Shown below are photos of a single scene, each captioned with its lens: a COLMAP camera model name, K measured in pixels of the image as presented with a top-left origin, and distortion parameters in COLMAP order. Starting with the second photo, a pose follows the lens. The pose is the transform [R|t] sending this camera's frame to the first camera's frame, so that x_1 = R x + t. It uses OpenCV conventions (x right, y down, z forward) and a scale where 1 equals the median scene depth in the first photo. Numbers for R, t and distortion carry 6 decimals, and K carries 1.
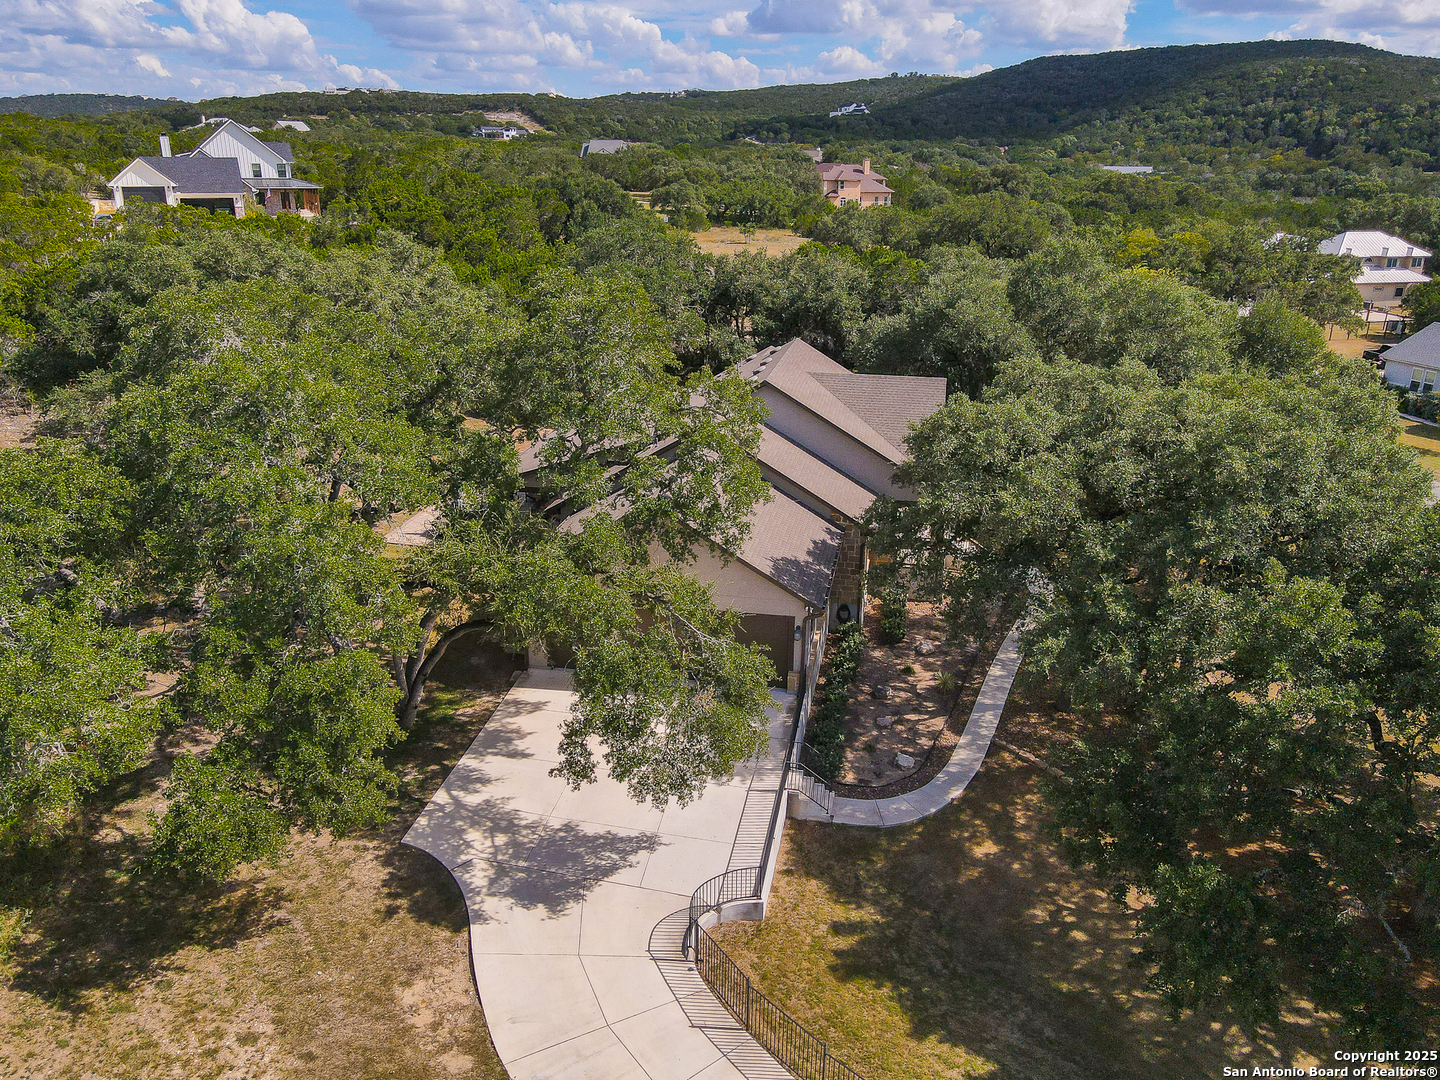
lens RADIAL K [[1089.2, 0, 720.0], [0, 1089.2, 540.0], [0, 0, 1]] dist [0.006710, 0.005174]
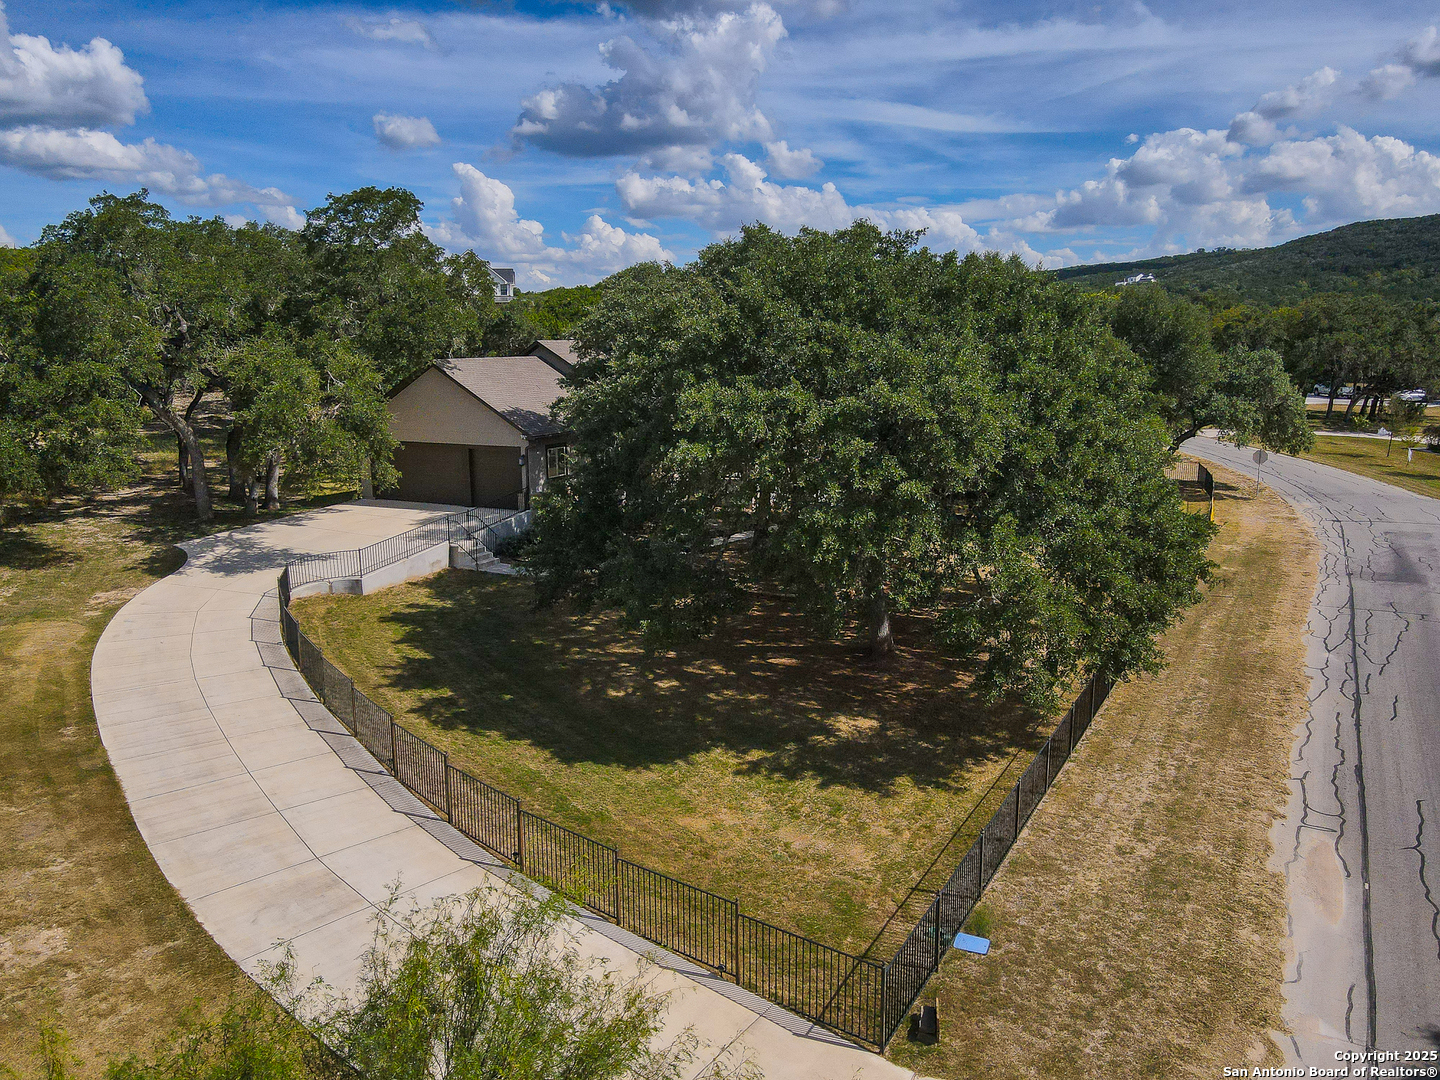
lens RADIAL K [[1061.1, 0, 720.0], [0, 1061.1, 540.0], [0, 0, 1]] dist [-0.003209, 0.026986]
pose [[0.960930, 0.037172, -0.274284, 0.759622], [-0.078271, 0.986988, -0.140455, 0.397031], [0.265494, 0.156436, 0.951336, -0.137656]]
